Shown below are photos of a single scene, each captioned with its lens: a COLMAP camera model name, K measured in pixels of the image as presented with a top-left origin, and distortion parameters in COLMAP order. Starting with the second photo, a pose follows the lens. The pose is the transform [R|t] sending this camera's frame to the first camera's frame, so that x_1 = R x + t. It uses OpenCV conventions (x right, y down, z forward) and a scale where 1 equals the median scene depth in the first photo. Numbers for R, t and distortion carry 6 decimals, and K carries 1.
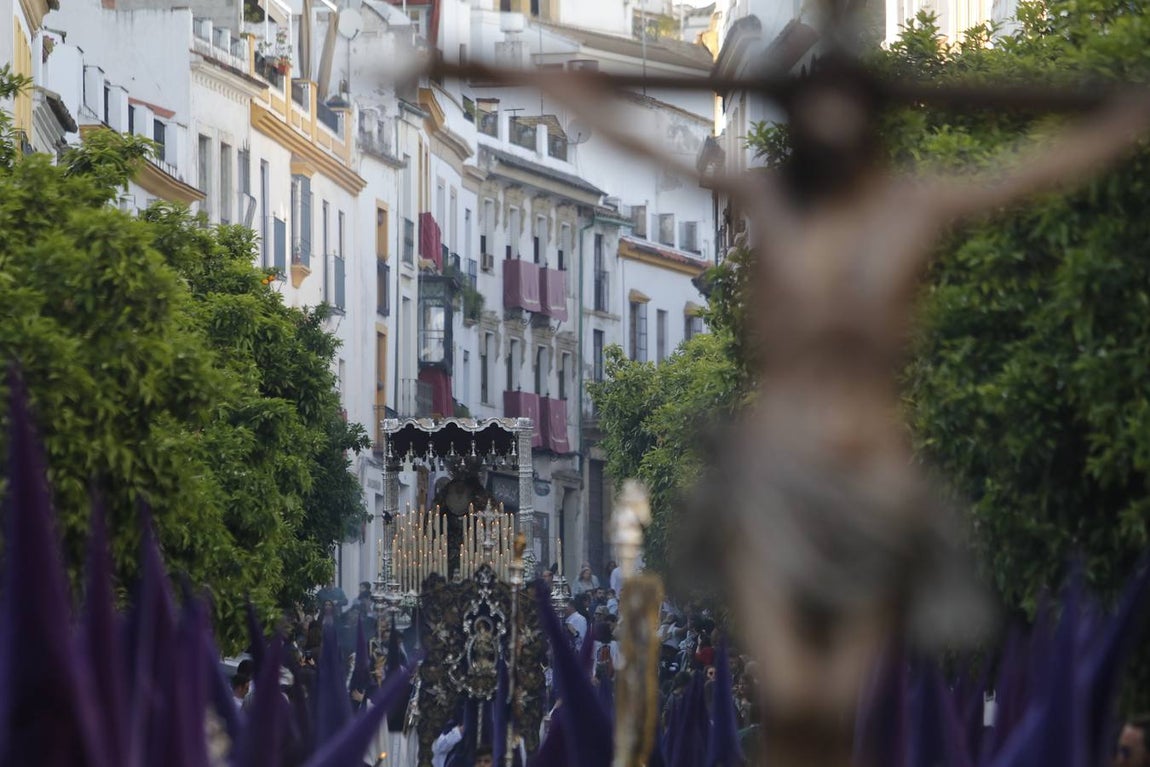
lens RADIAL K [[6780.4, 0, 575.0], [0, 6780.4, 383.5], [0, 0, 1]] dist [0.507336, 0.946460]
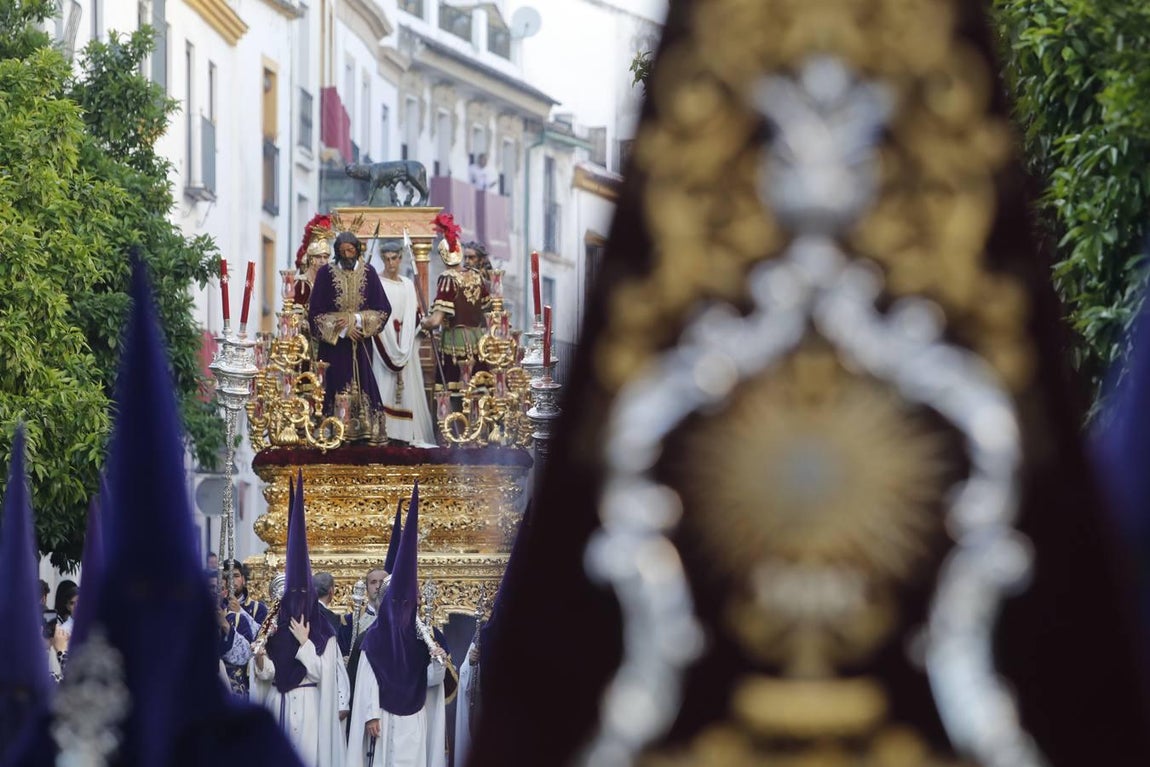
lens RADIAL K [[6780.4, 0, 575.0], [0, 6780.4, 383.5], [0, 0, 1]] dist [0.507336, 0.946460]
pose [[0.999900, 0.004787, 0.013303, -0.004183], [-0.004667, 0.999948, -0.009059, 0.012566], [-0.013345, 0.008996, 0.999870, 0.221322]]
